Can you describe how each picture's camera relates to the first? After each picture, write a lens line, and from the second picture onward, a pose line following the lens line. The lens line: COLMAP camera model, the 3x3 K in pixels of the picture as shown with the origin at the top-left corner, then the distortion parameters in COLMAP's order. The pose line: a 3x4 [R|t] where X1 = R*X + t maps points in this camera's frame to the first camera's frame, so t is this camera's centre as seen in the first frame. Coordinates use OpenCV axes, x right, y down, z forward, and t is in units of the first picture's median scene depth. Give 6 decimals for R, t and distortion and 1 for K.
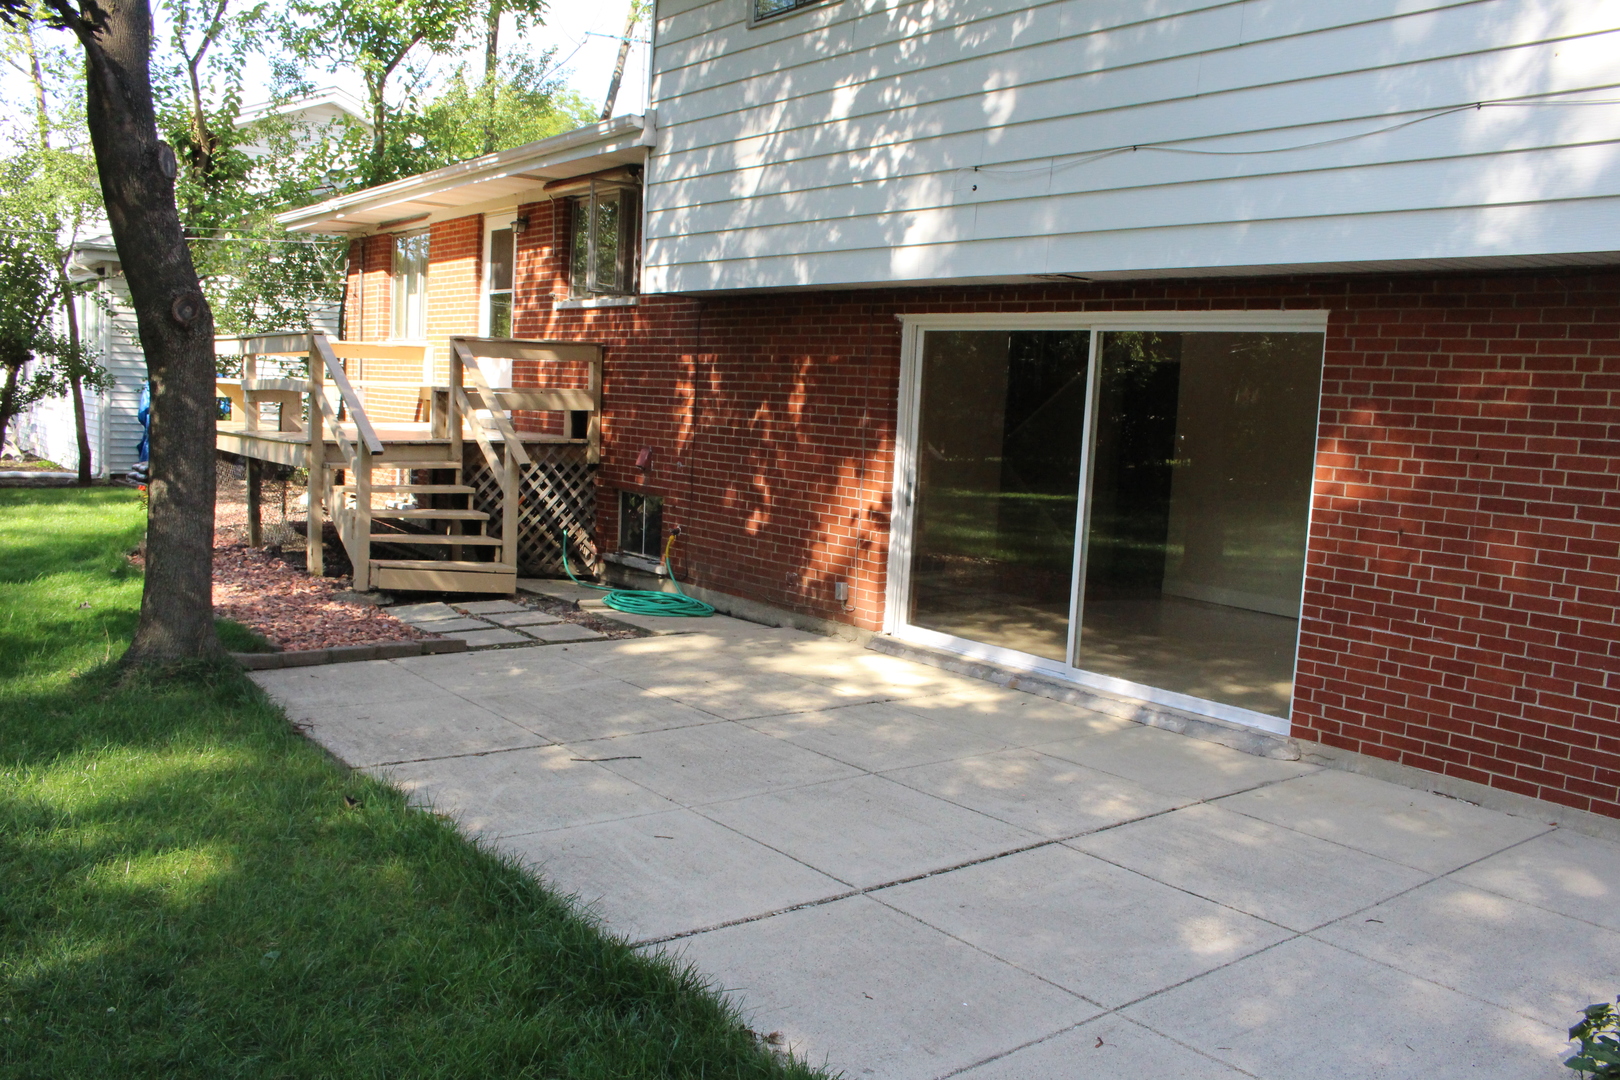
lens RADIAL K [[1330.9, 0, 820.1], [0, 1330.9, 541.8], [0, 0, 1]] dist [-0.154730, 0.110467]
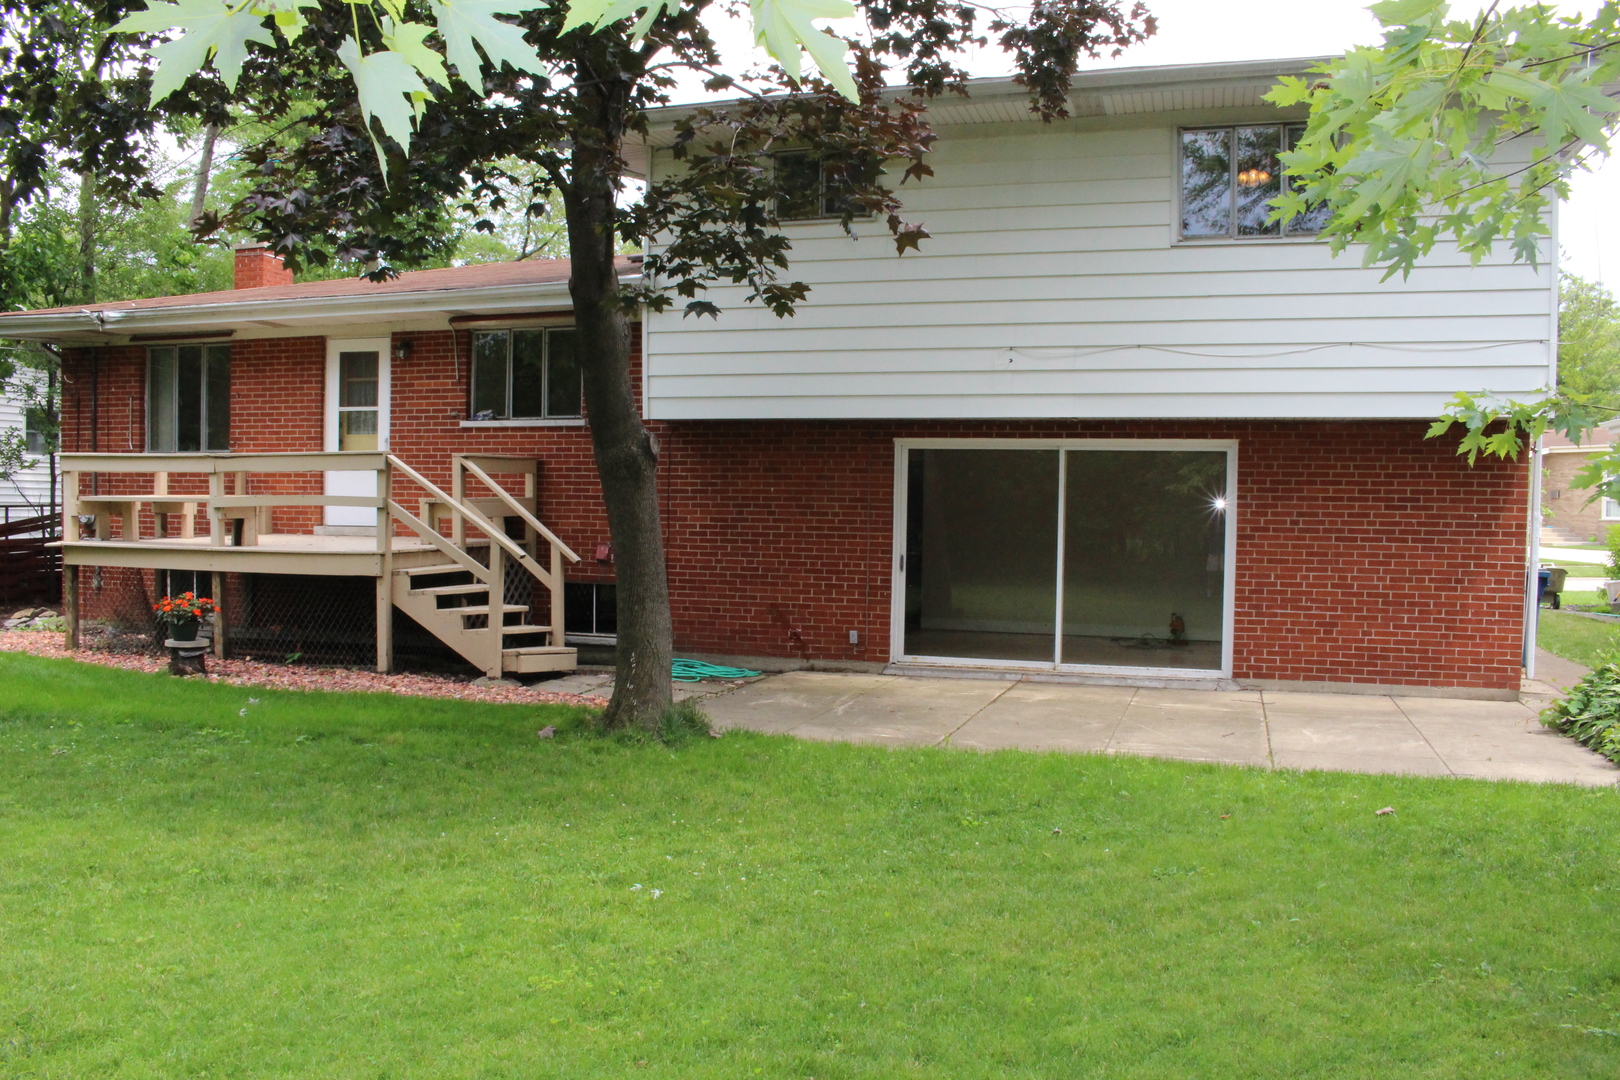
lens RADIAL K [[1330.9, 0, 813.3], [0, 1330.9, 530.3], [0, 0, 1]] dist [-0.154730, 0.110467]
pose [[0.832352, -0.049011, 0.552076, -0.797124], [0.087908, 0.995148, -0.044190, -0.016066], [-0.547231, 0.085314, 0.832622, -0.137965]]
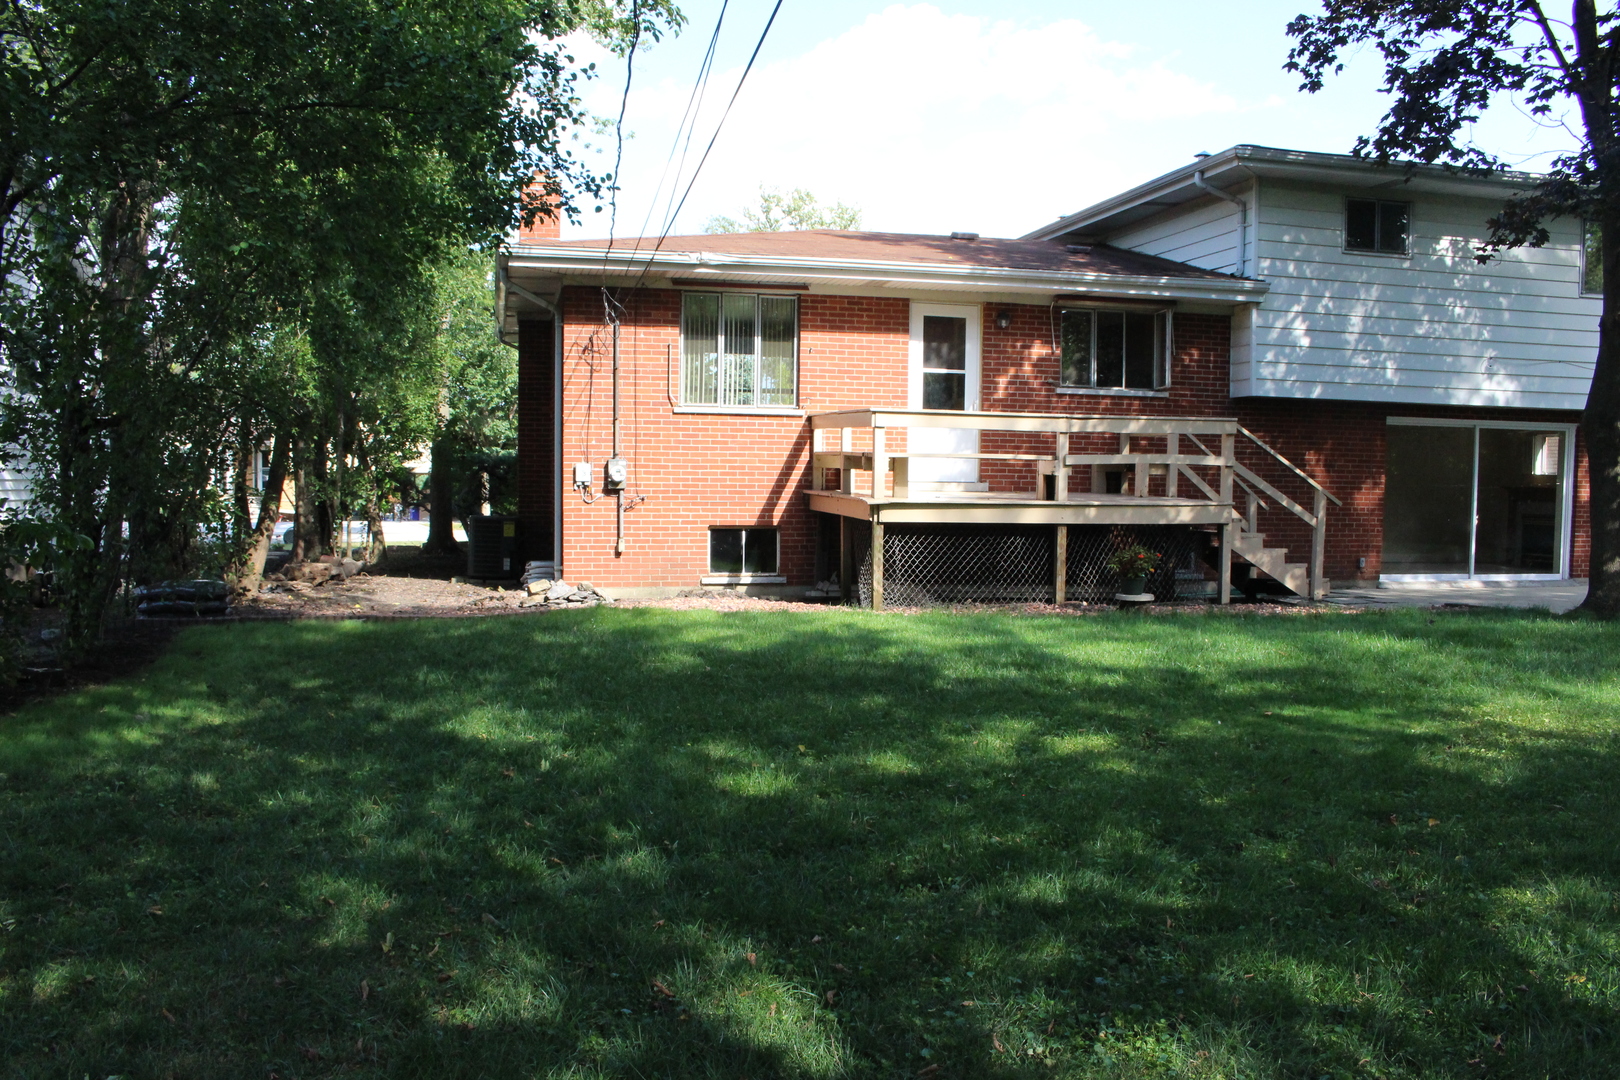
lens RADIAL K [[1330.9, 0, 812.5], [0, 1330.9, 547.3], [0, 0, 1]] dist [-0.154730, 0.110467]
pose [[0.437927, -0.098137, 0.893638, -2.011676], [0.105485, 0.992767, 0.057331, -0.175291], [-0.892801, 0.069158, 0.445112, 0.901268]]
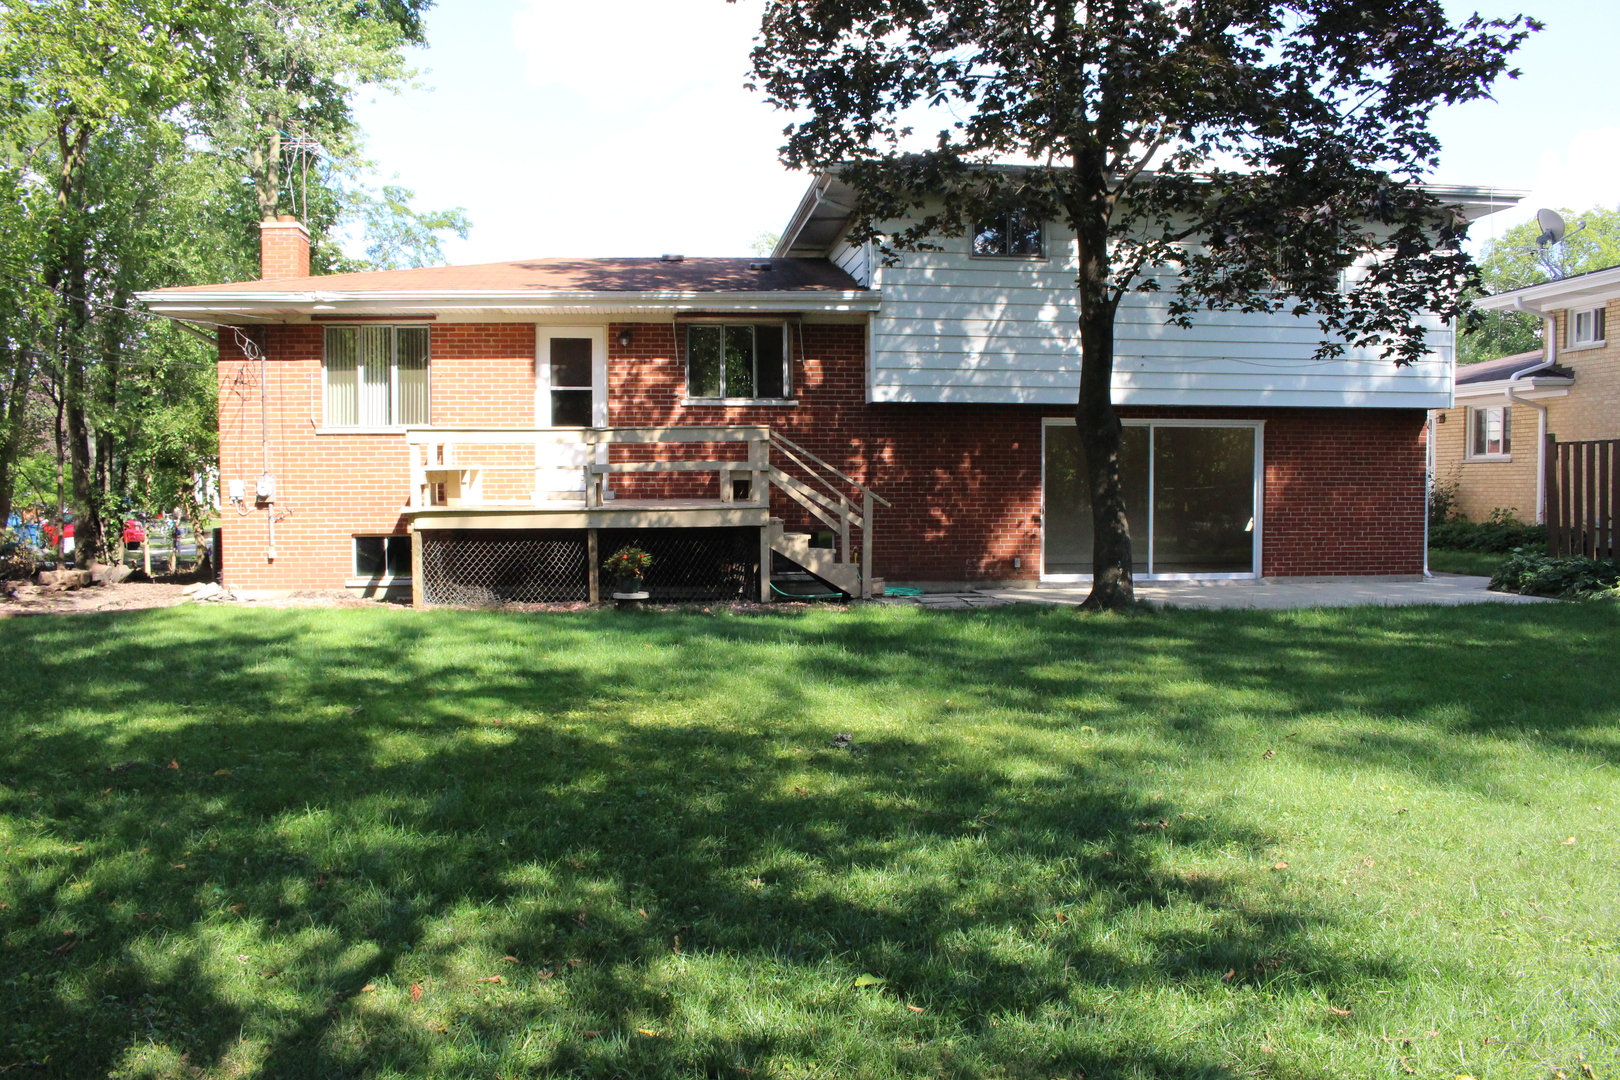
lens RADIAL K [[1330.9, 0, 801.9], [0, 1330.9, 537.8], [0, 0, 1]] dist [-0.154730, 0.110467]
pose [[0.535491, -0.088938, 0.839845, -1.776739], [0.121263, 0.992232, 0.027757, -0.089887], [-0.835790, 0.086979, 0.542117, 0.237878]]
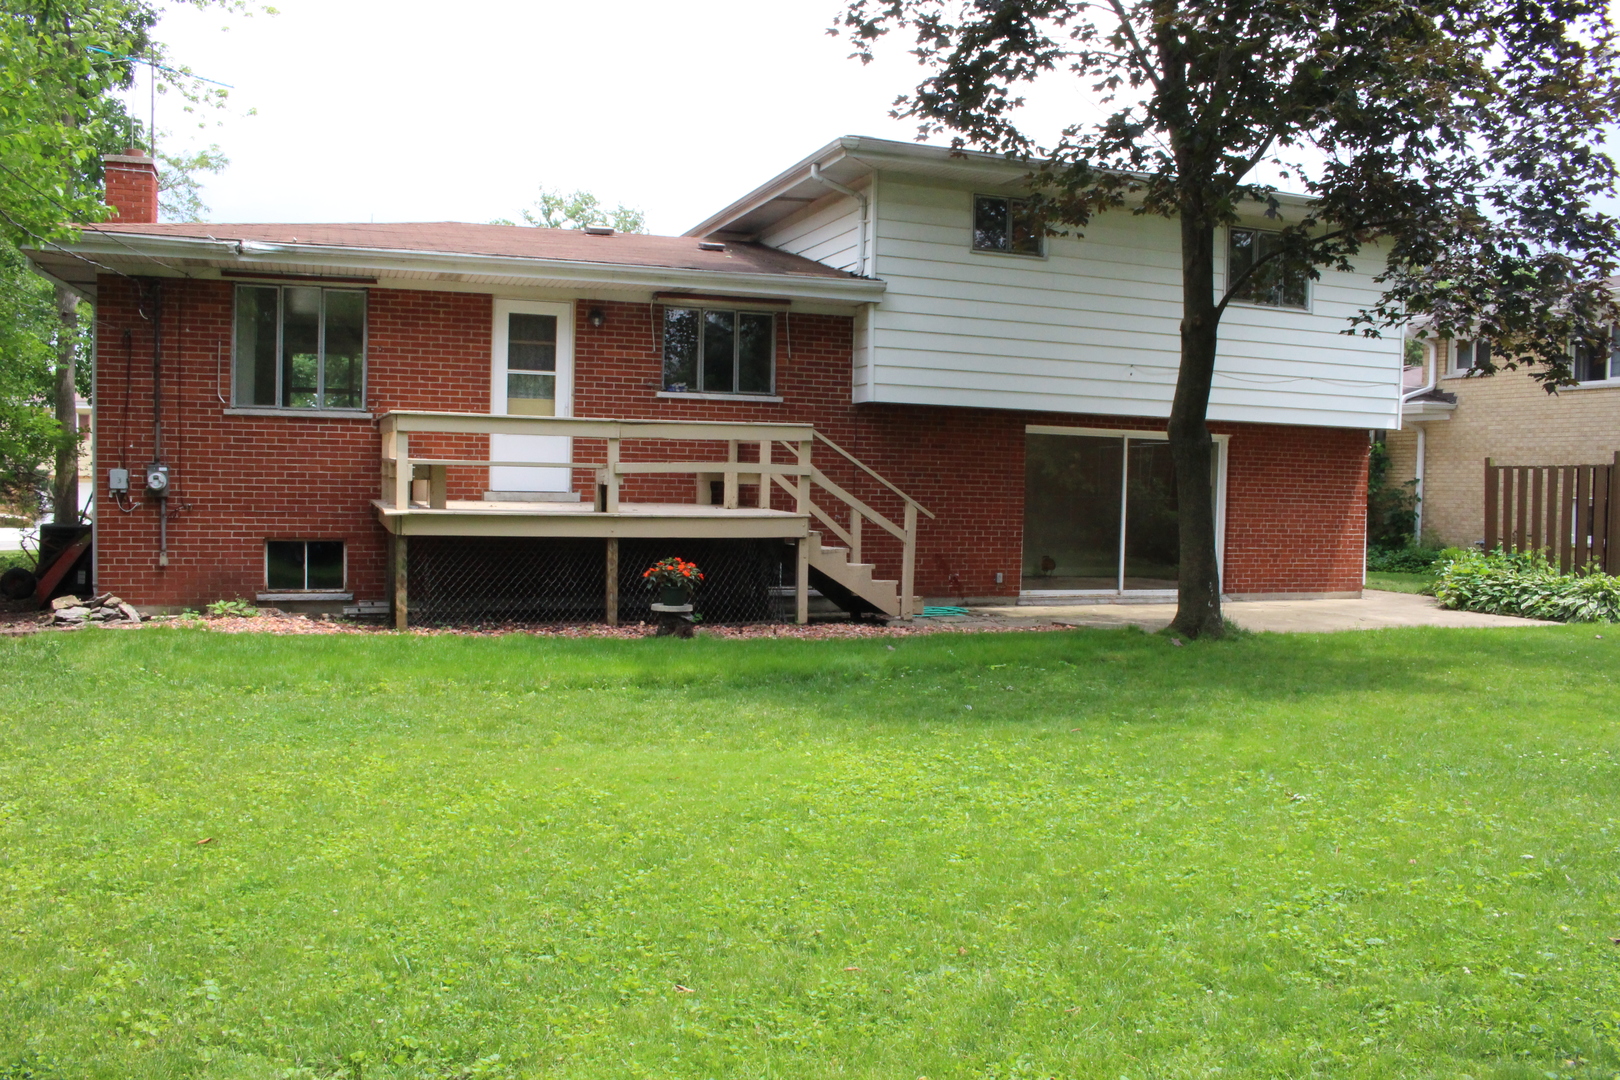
lens RADIAL K [[1330.9, 0, 809.6], [0, 1330.9, 540.1], [0, 0, 1]] dist [-0.154730, 0.110467]
pose [[0.319442, -0.086471, 0.943652, -1.791217], [0.095412, 0.993702, 0.058759, -0.145749], [-0.942790, 0.071265, 0.325681, 0.675245]]
